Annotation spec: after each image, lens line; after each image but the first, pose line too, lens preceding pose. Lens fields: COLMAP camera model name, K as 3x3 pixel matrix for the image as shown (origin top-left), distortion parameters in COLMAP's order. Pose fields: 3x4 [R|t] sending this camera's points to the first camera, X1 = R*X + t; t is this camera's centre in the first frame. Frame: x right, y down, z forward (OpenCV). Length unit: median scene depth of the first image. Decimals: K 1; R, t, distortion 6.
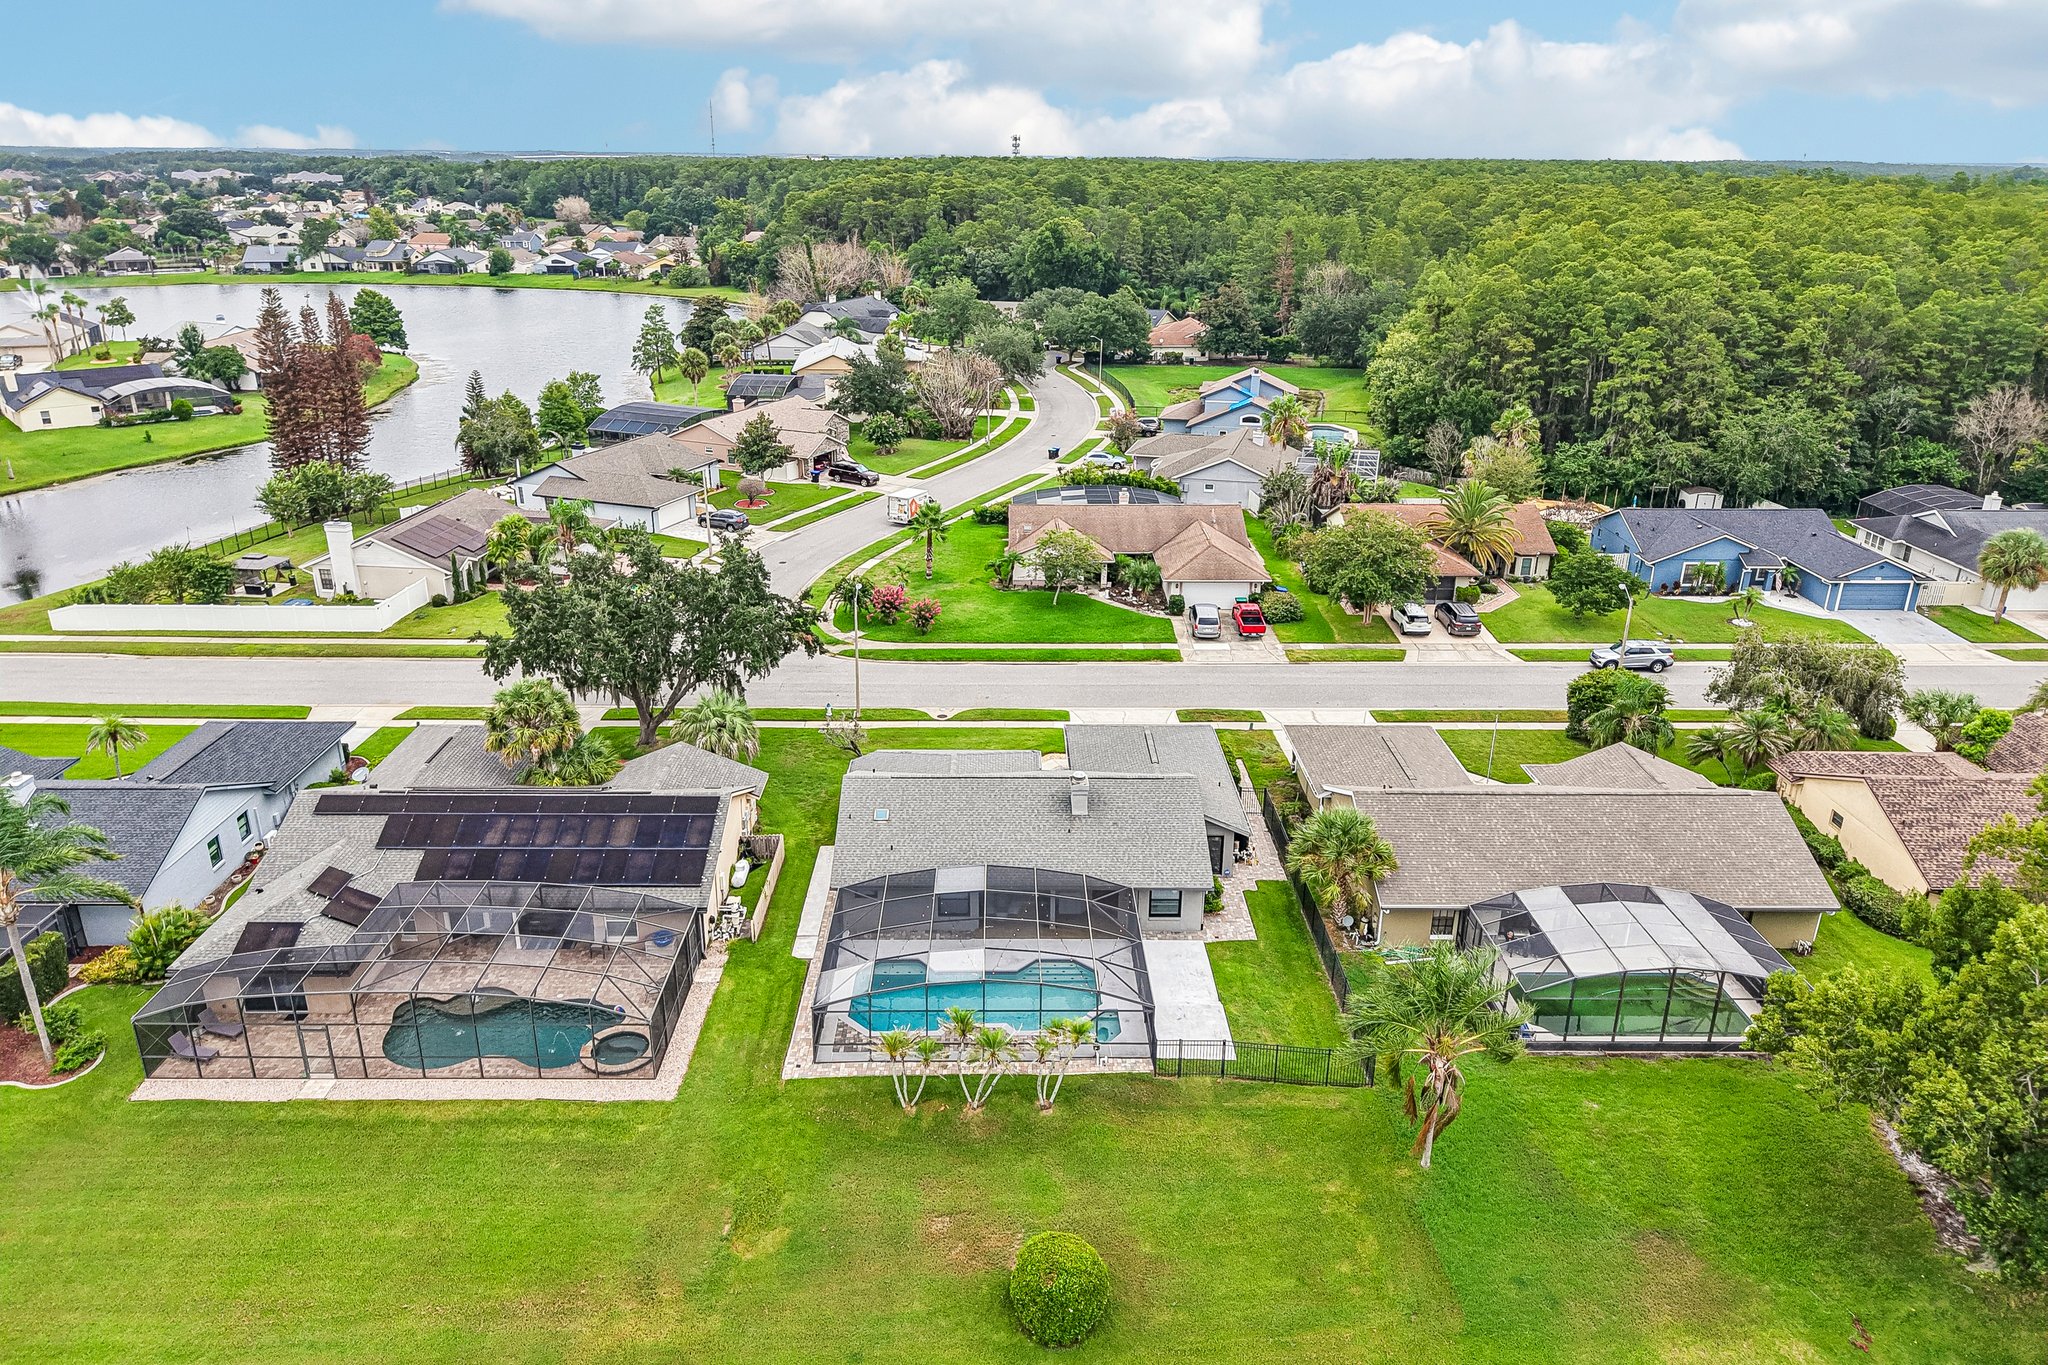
lens RADIAL K [[1390.3, 0, 1017.6], [0, 1390.3, 685.6], [0, 0, 1]] dist [0.024592, -0.026479]
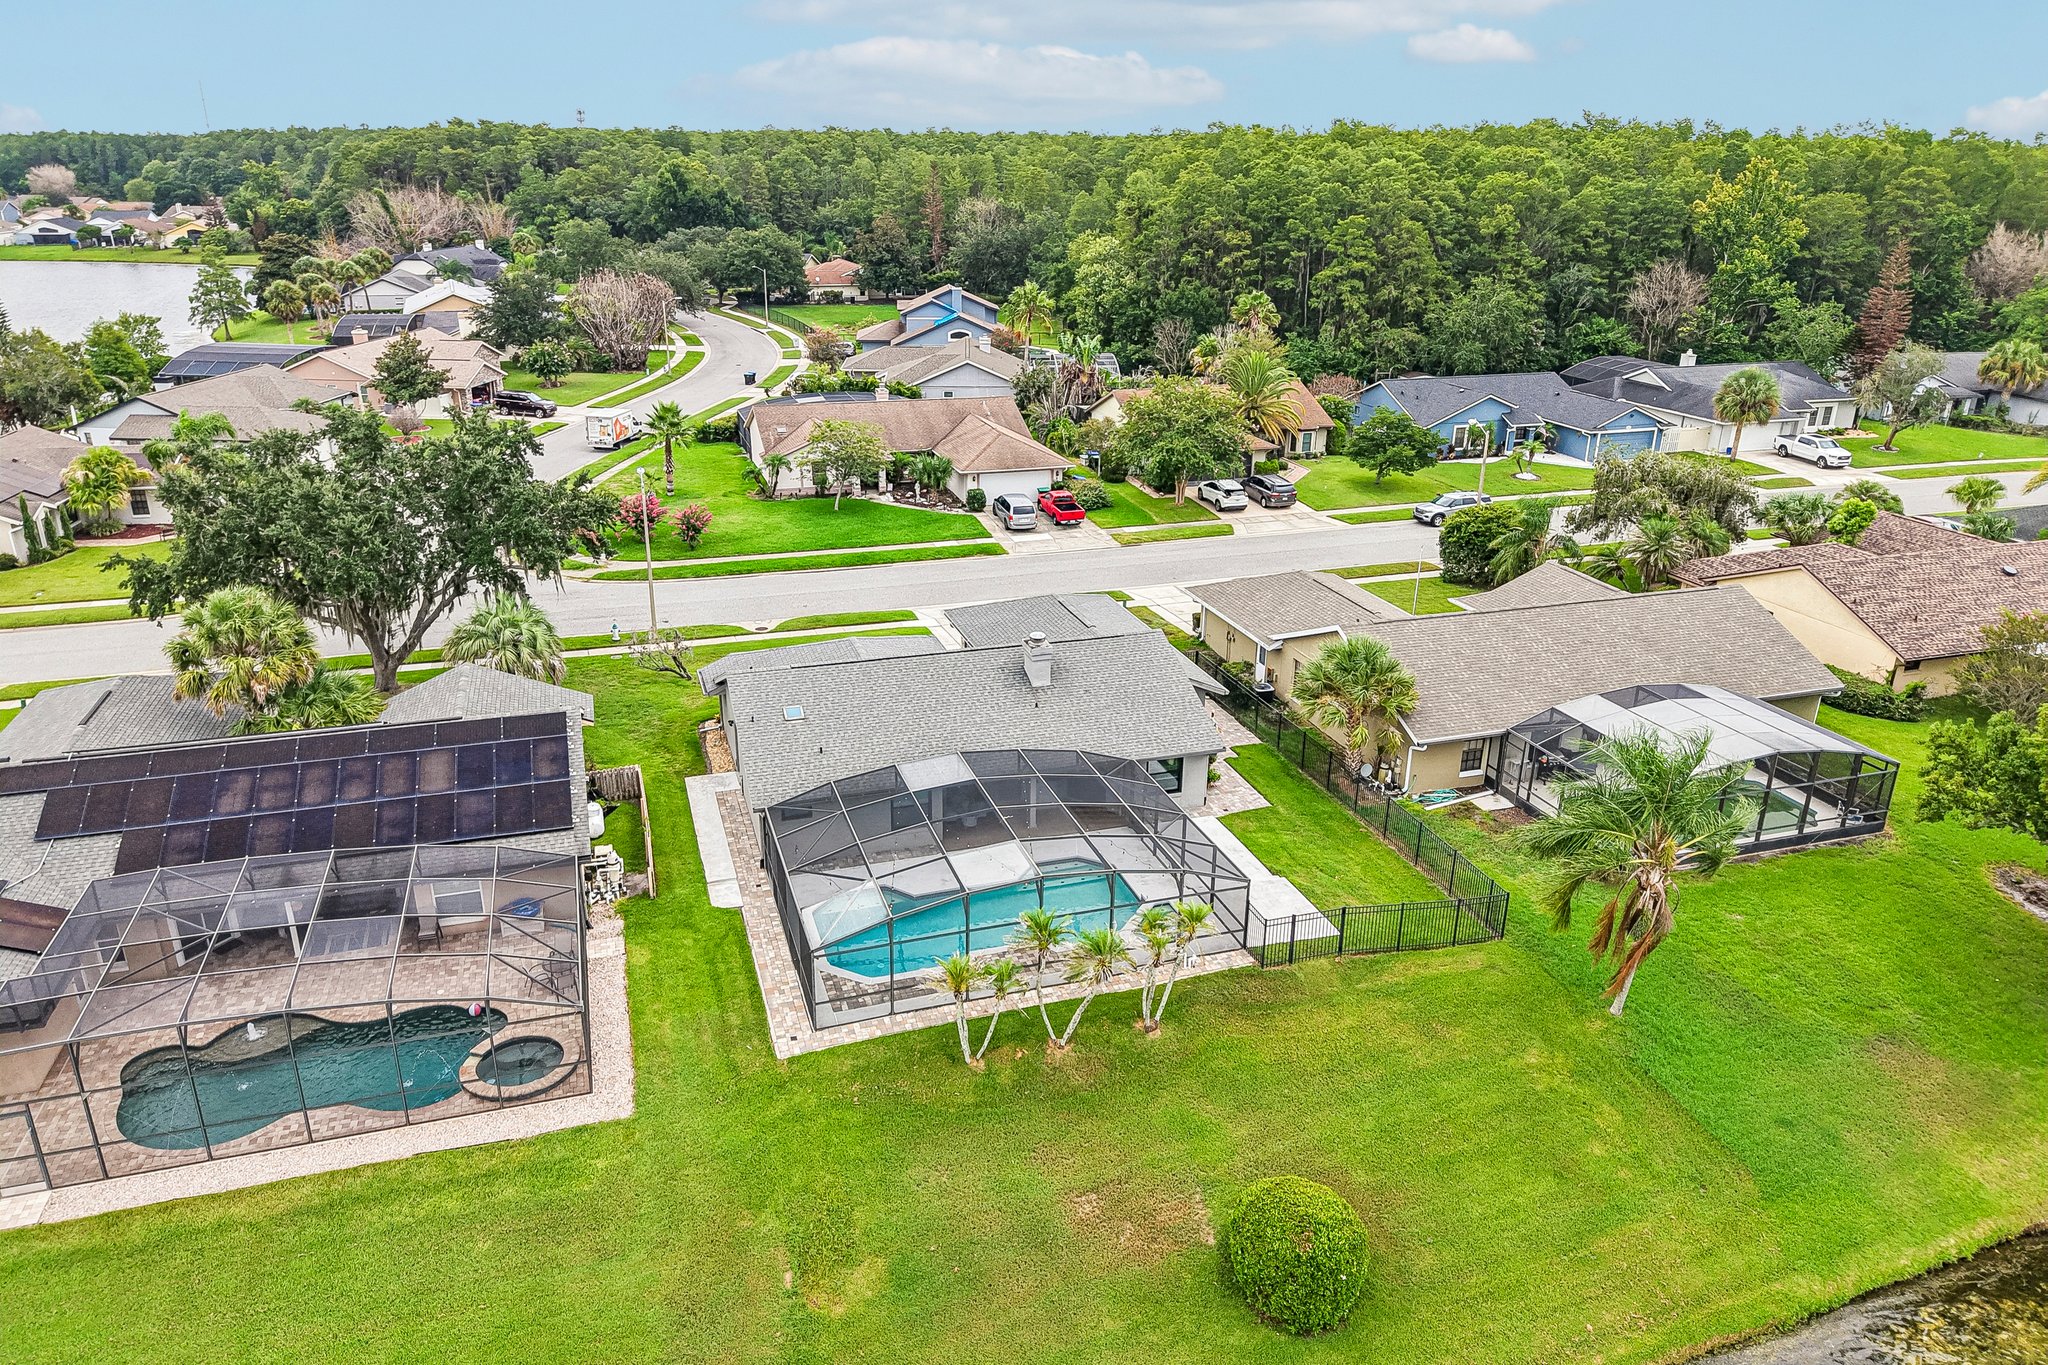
lens RADIAL K [[1390.3, 0, 1017.6], [0, 1390.3, 685.6], [0, 0, 1]] dist [0.024592, -0.026479]
pose [[0.955354, -0.106804, 0.275485, -0.146922], [0.107084, 0.994150, 0.014069, 0.063567], [-0.275376, 0.016059, 0.961202, 0.187329]]
